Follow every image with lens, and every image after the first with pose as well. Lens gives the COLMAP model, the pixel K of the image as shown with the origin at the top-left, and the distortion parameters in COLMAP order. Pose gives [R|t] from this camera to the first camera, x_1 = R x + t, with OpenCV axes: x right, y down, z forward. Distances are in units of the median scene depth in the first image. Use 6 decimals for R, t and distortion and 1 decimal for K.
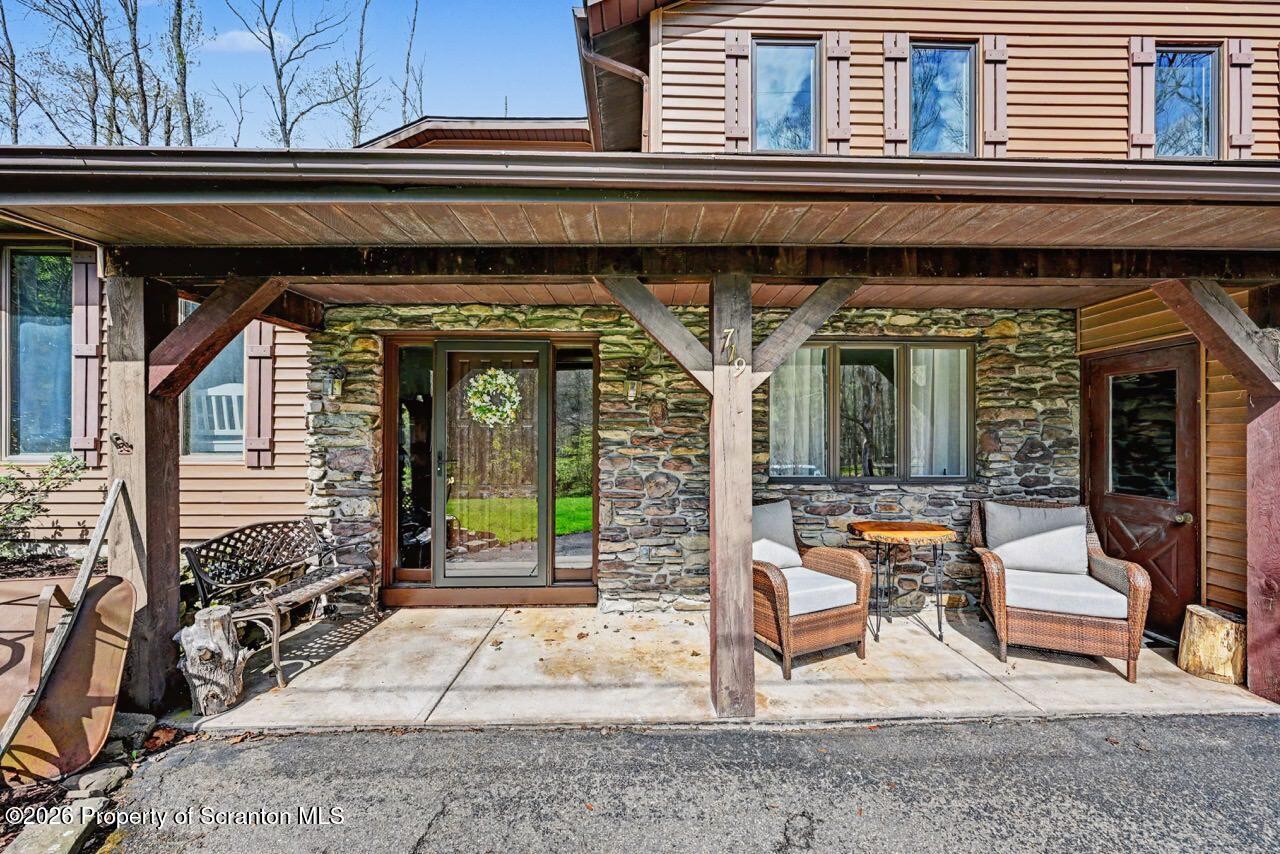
lens RADIAL K [[519.0, 0, 640.0], [0, 519.0, 427.0], [0, 0, 1]] dist [-0.000197, 0.000146]
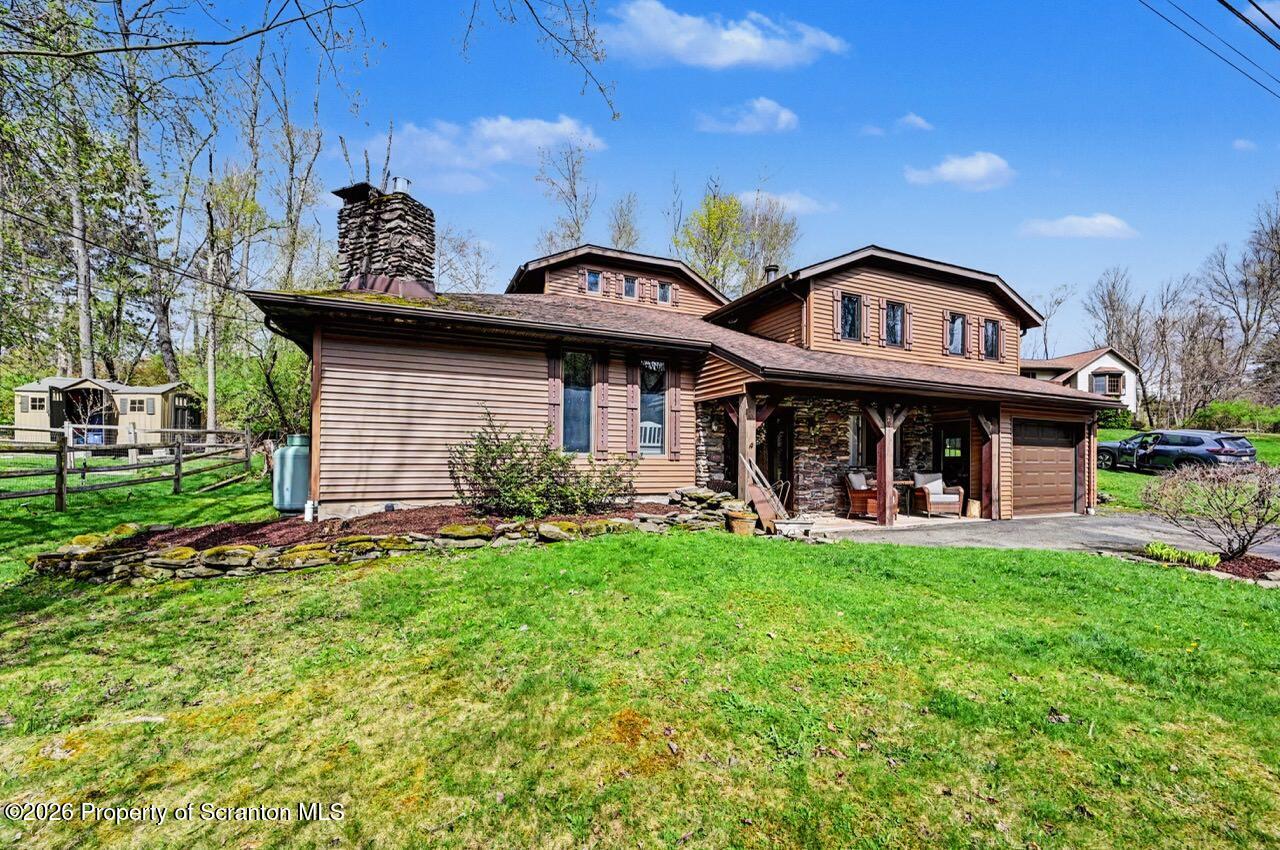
lens RADIAL K [[517.8, 0, 645.5], [0, 517.8, 449.5], [0, 0, 1]] dist [-0.000697, 0.000134]
pose [[0.926826, 0.014074, 0.375226, -1.746823], [-0.010512, 0.999878, -0.011539, 0.060517], [-0.375343, 0.006750, 0.926862, -1.083853]]
